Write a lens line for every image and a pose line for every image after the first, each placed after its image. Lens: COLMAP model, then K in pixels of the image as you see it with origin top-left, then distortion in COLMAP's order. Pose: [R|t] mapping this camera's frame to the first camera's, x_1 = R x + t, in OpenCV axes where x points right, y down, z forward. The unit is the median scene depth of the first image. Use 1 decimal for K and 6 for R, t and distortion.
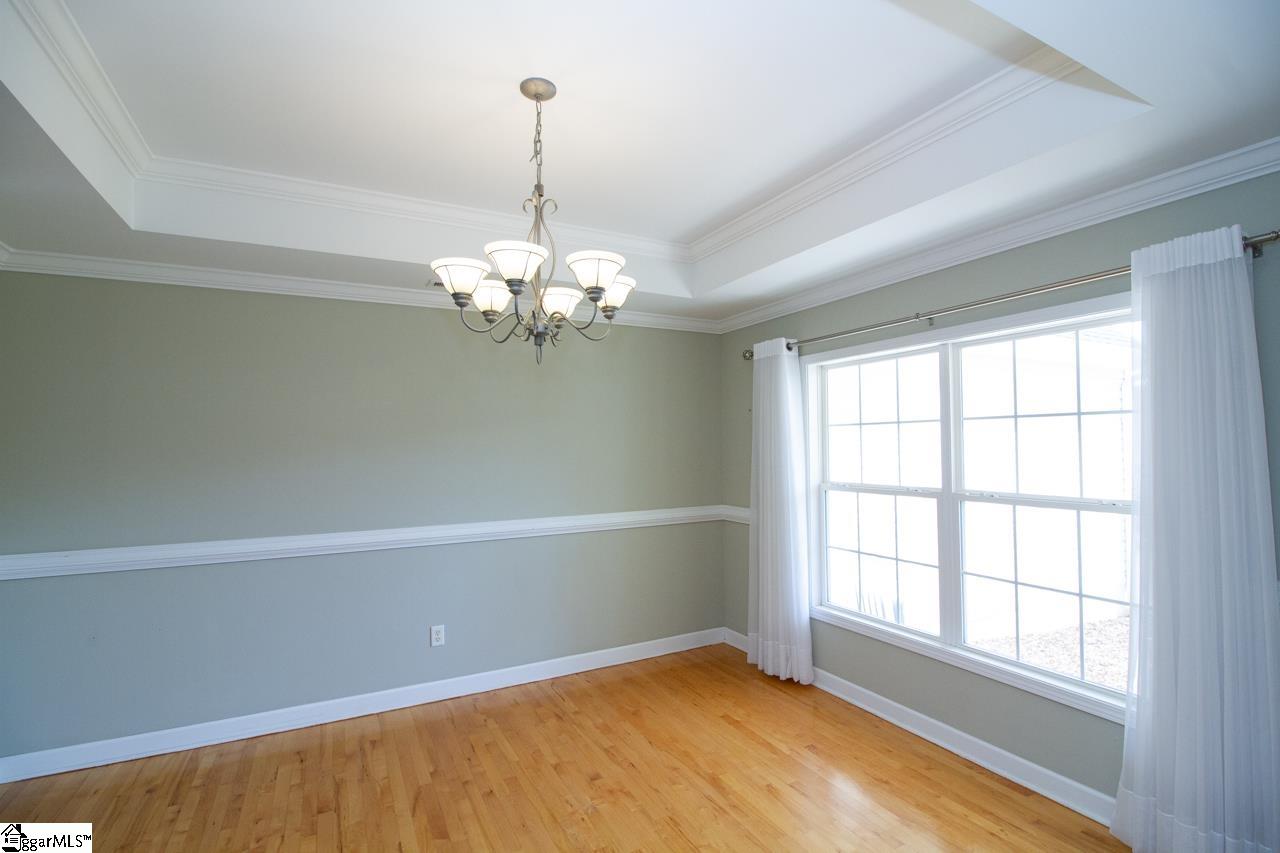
lens RADIAL K [[598.6, 0, 642.1], [0, 598.6, 429.6], [0, 0, 1]] dist [-0.002032, -0.011723]
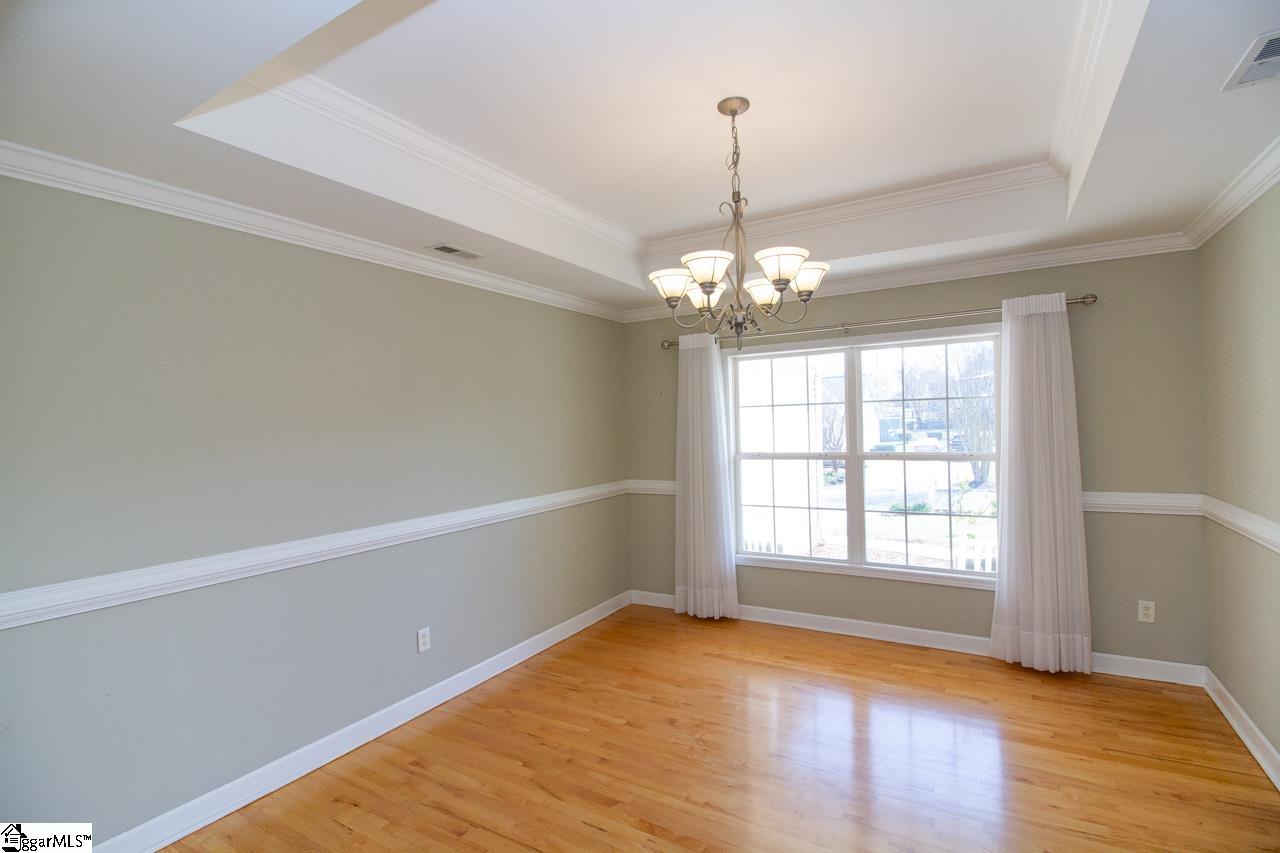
lens RADIAL K [[598.6, 0, 642.1], [0, 598.6, 429.6], [0, 0, 1]] dist [-0.002032, -0.011723]
pose [[0.849632, -0.018162, 0.527063, -0.572366], [0.004742, 0.999630, 0.026802, 0.006617], [-0.527354, -0.020273, 0.849404, 0.074870]]
